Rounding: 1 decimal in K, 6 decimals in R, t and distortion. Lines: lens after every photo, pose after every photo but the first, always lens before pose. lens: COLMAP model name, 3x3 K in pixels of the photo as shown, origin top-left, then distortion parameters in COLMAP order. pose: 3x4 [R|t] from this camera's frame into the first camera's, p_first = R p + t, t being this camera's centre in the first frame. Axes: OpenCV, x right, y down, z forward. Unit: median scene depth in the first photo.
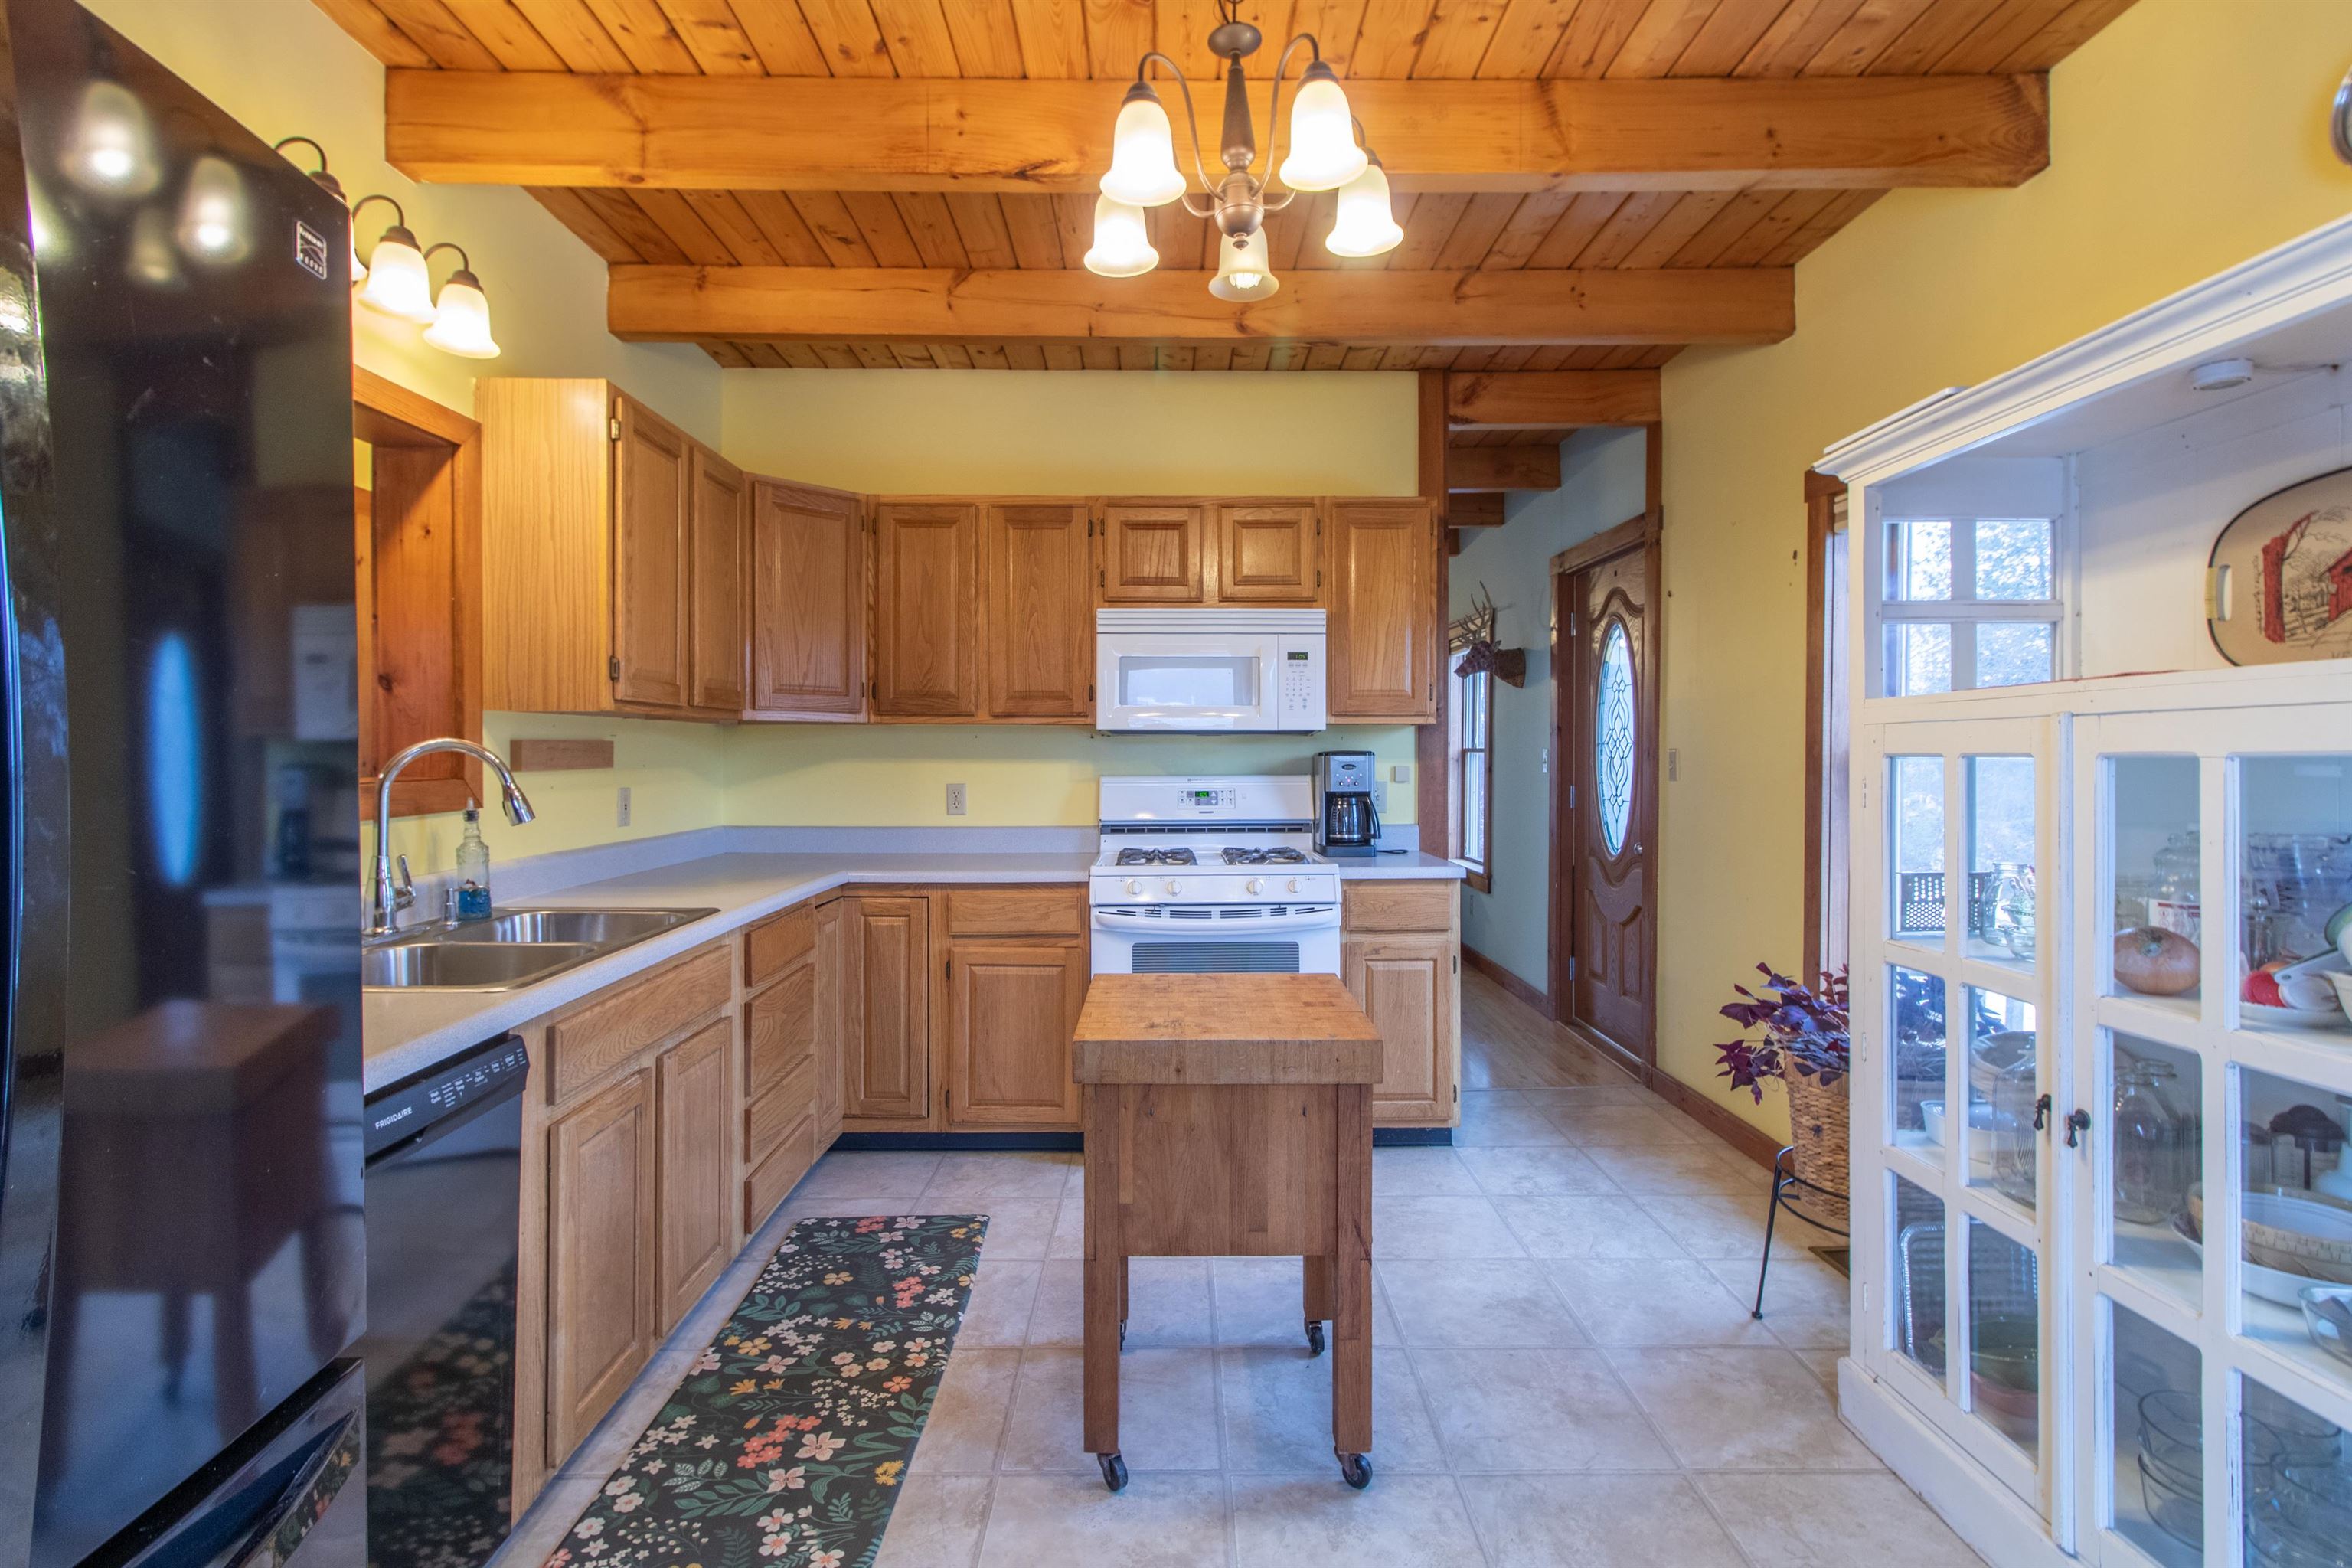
lens RADIAL K [[1107.0, 0, 1171.9], [0, 1107.0, 773.0], [0, 0, 1]] dist [0.001747, 0.000013]
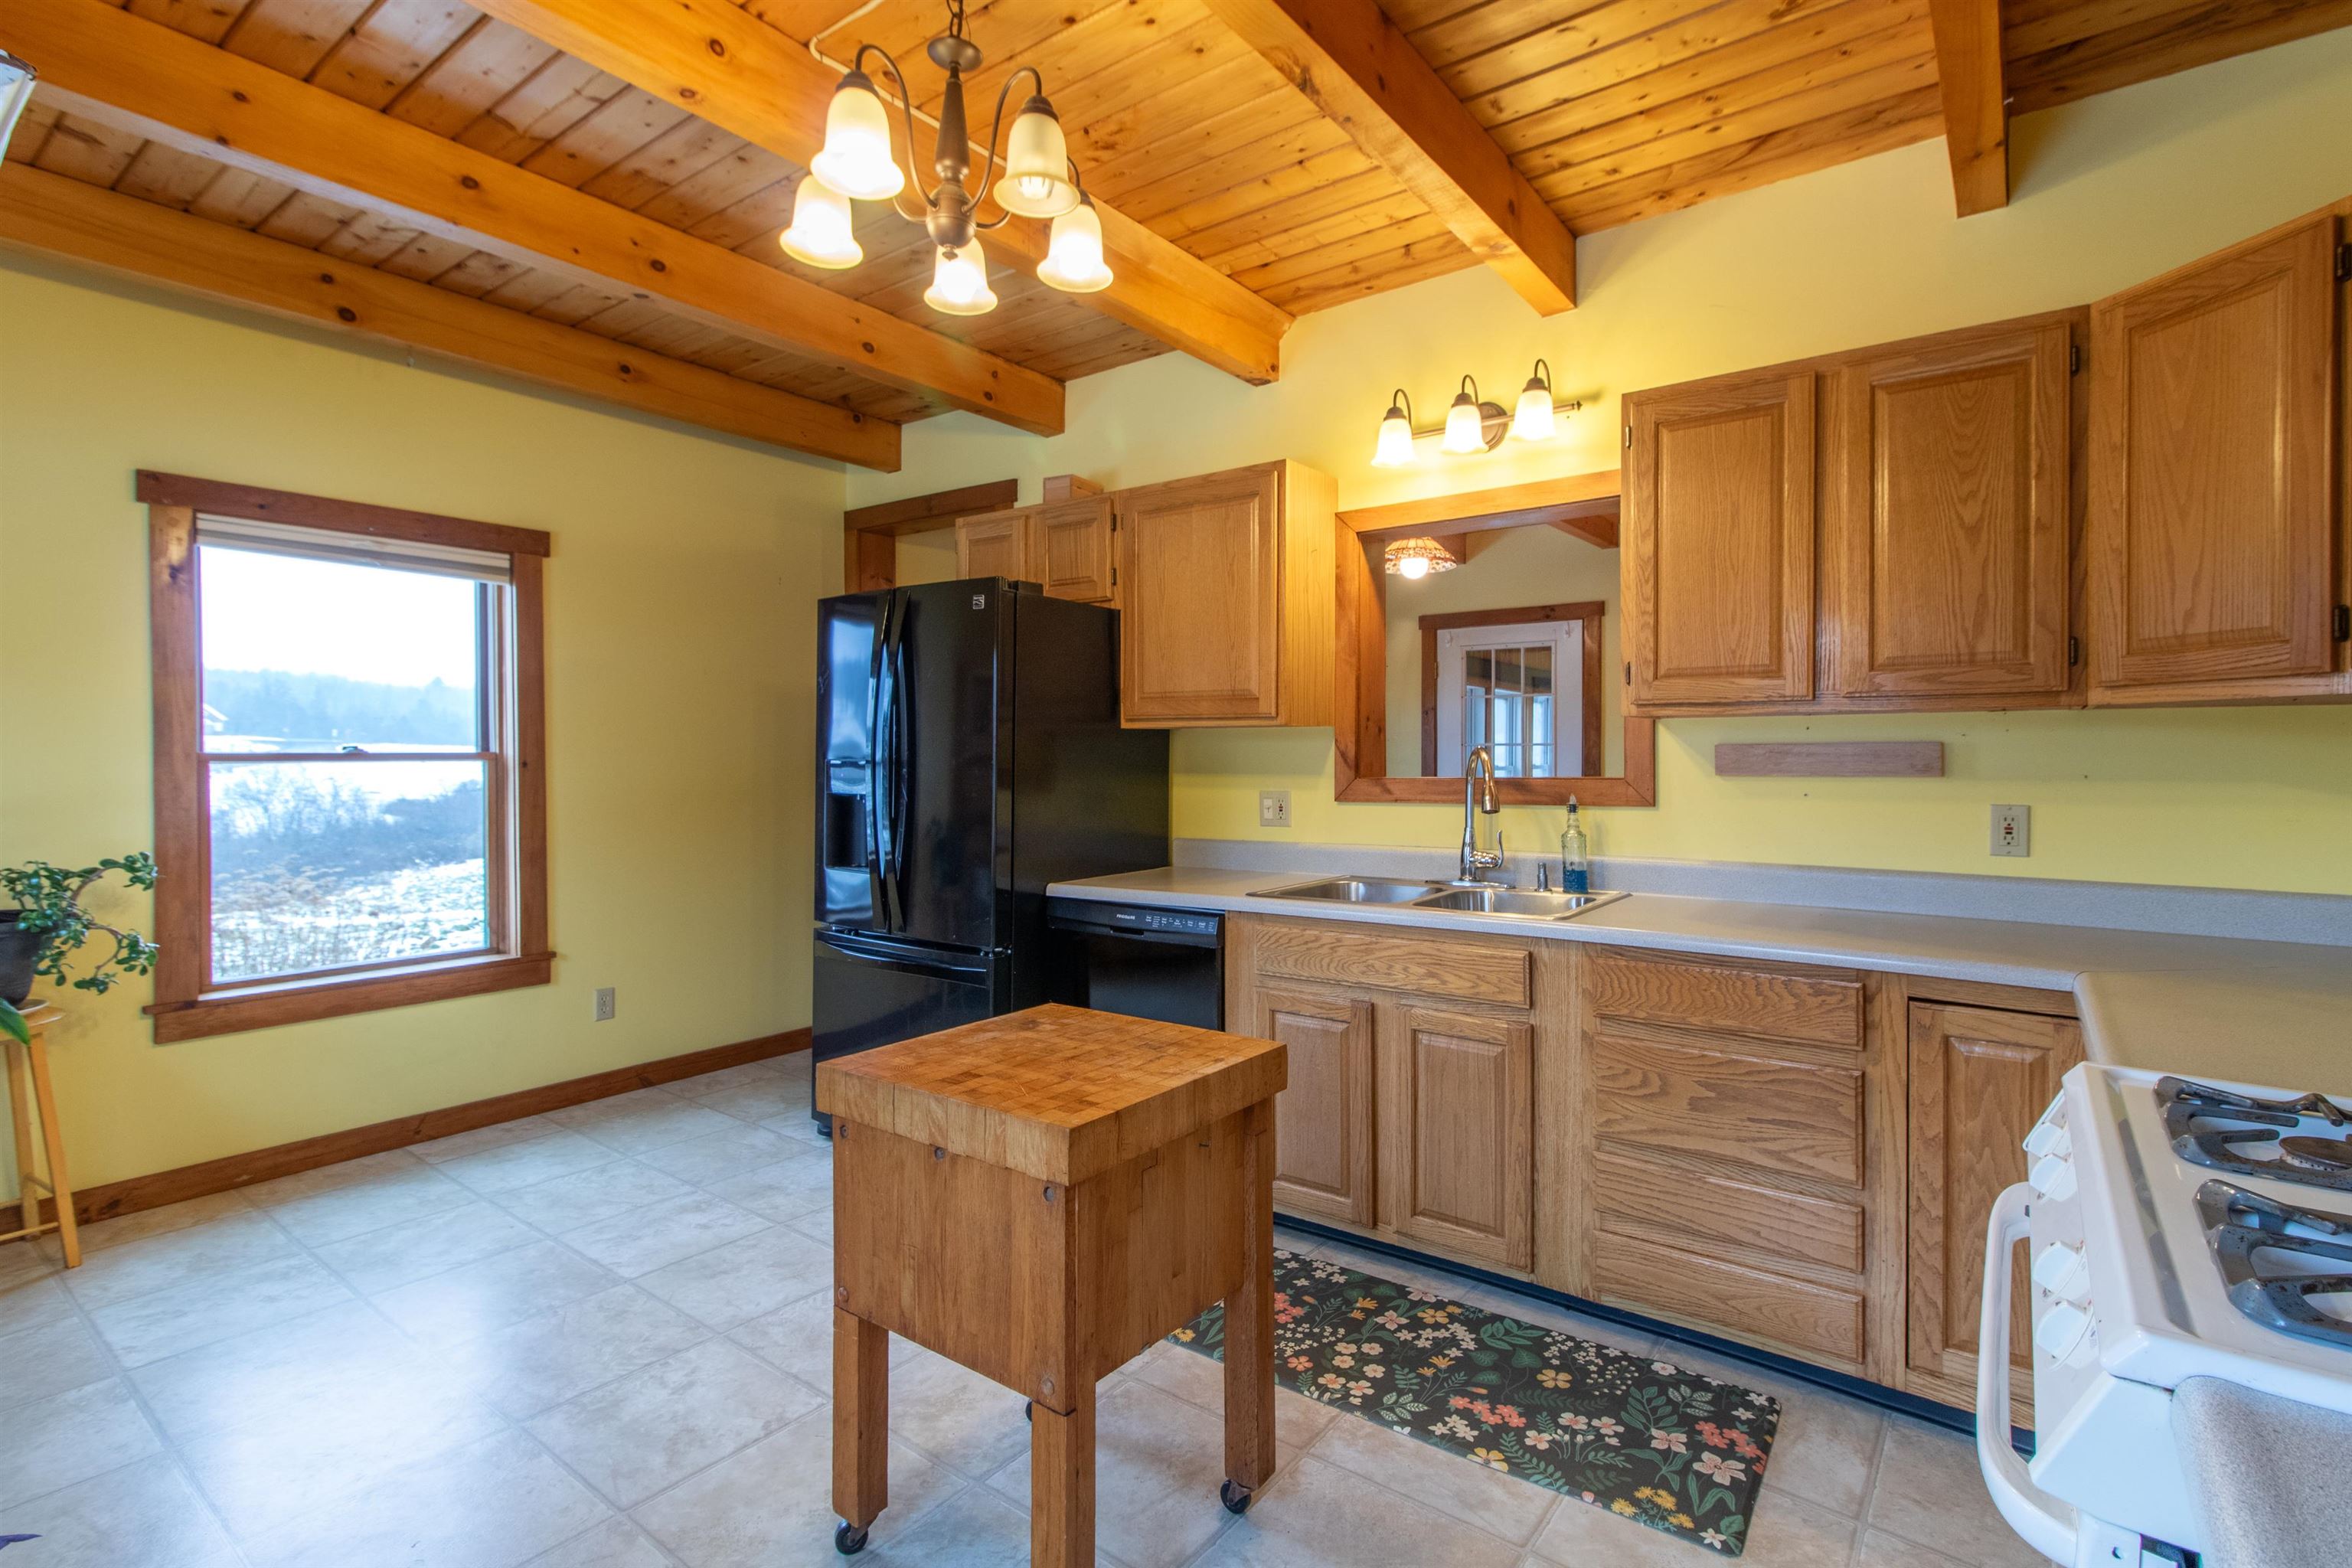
lens RADIAL K [[1107.0, 0, 1230.3], [0, 1107.0, 768.1], [0, 0, 1]] dist [0.001747, 0.000013]
pose [[-0.597412, -0.001734, -0.801933, 0.569261], [-0.013258, 0.999882, 0.007715, -0.009252], [0.801825, 0.015241, -0.597365, 1.428959]]
